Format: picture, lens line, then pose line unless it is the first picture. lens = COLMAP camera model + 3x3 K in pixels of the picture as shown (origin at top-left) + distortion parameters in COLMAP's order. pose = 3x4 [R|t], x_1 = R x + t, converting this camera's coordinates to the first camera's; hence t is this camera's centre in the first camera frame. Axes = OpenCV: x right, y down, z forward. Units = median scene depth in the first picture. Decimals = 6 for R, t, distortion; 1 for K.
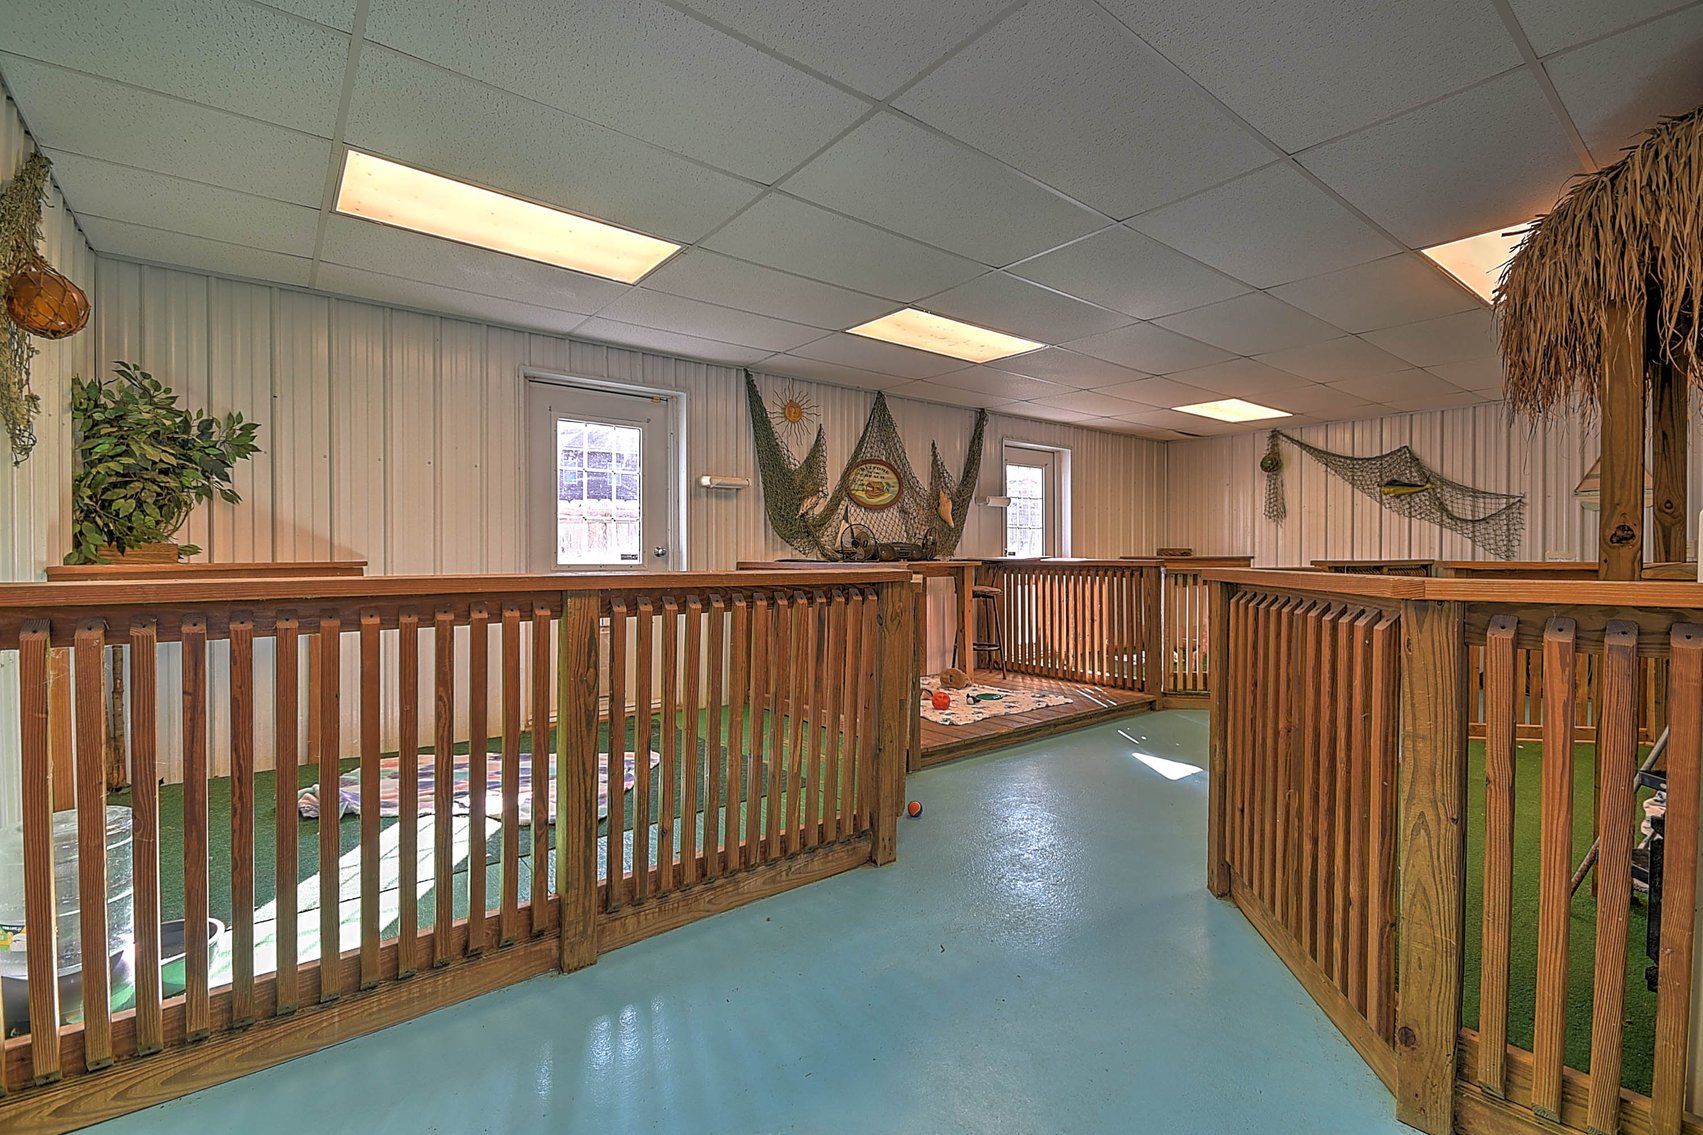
lens RADIAL K [[754.8, 0, 851.5], [0, 754.8, 567.5], [0, 0, 1]] dist [-0.000359, -0.000008]
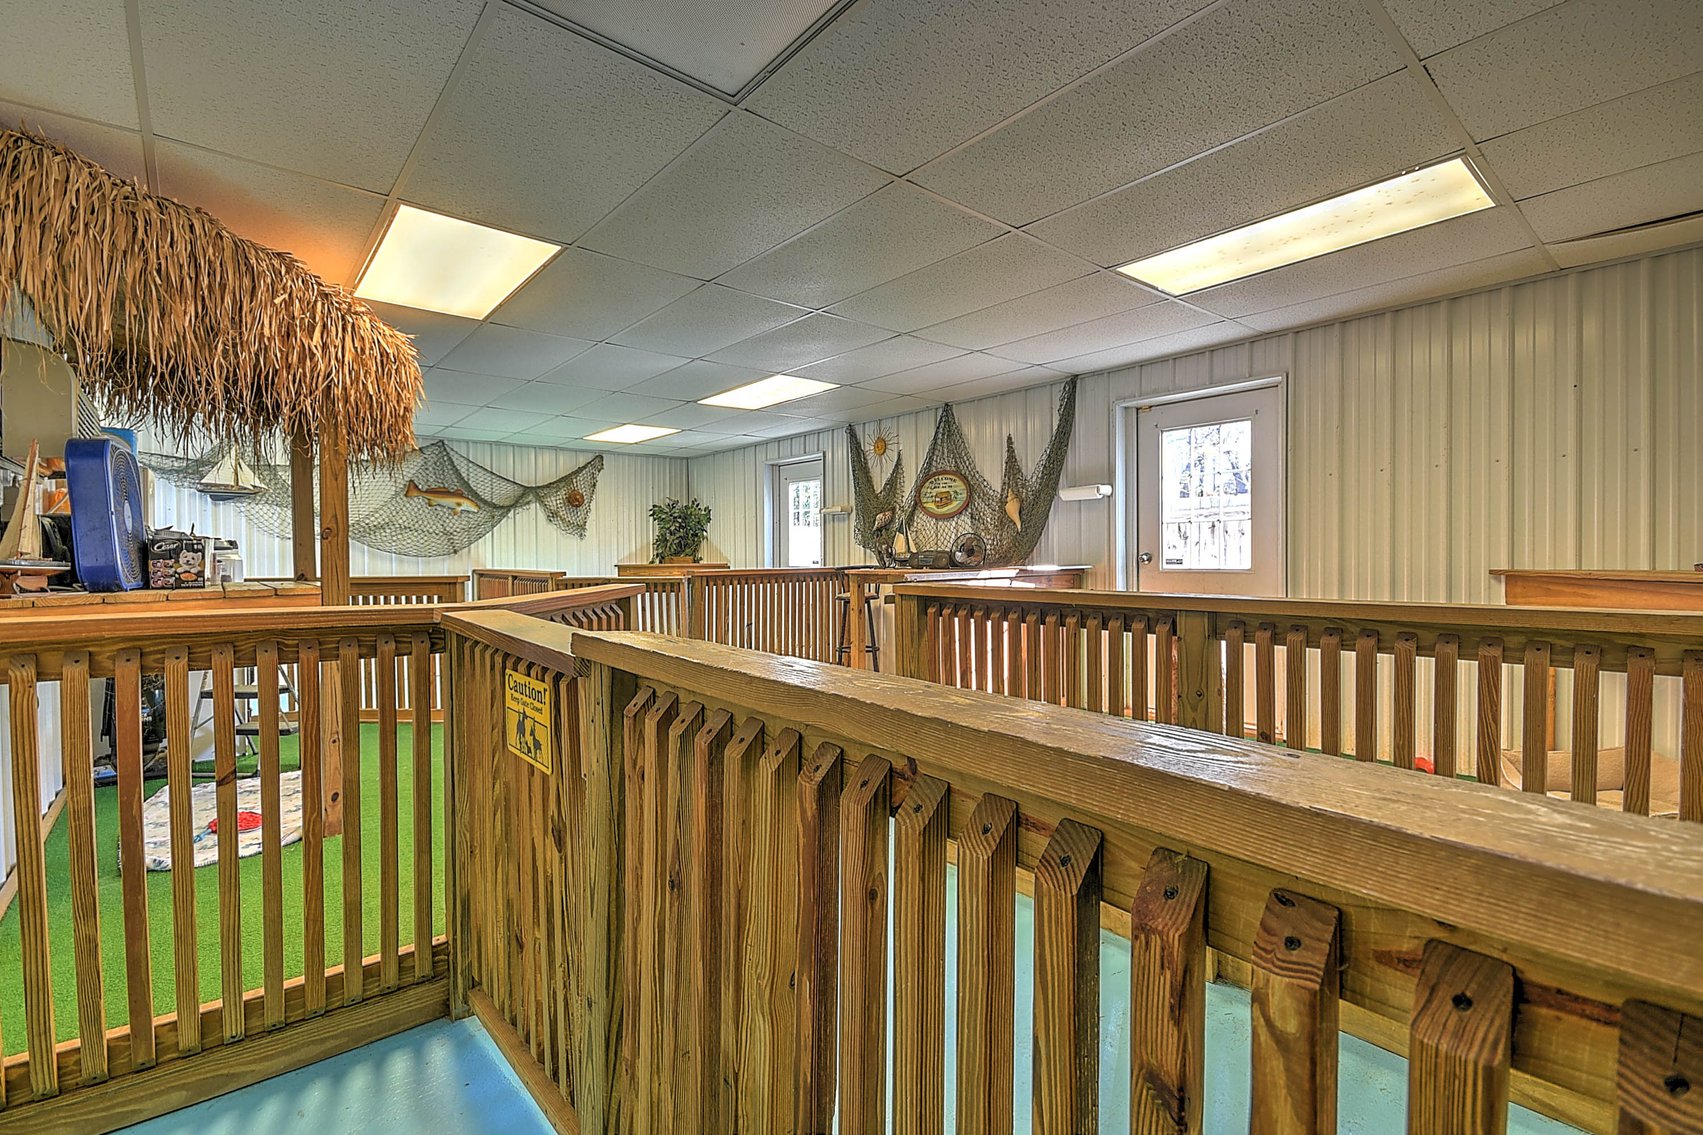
lens RADIAL K [[749.9, 0, 851.5], [0, 749.9, 567.5], [0, 0, 1]] dist [0.000374, 0.000026]
pose [[0.035122, 0.007735, -0.999353, 1.061880], [-0.022423, 0.999724, 0.006950, -0.013880], [0.999131, 0.022165, 0.035285, 0.844032]]
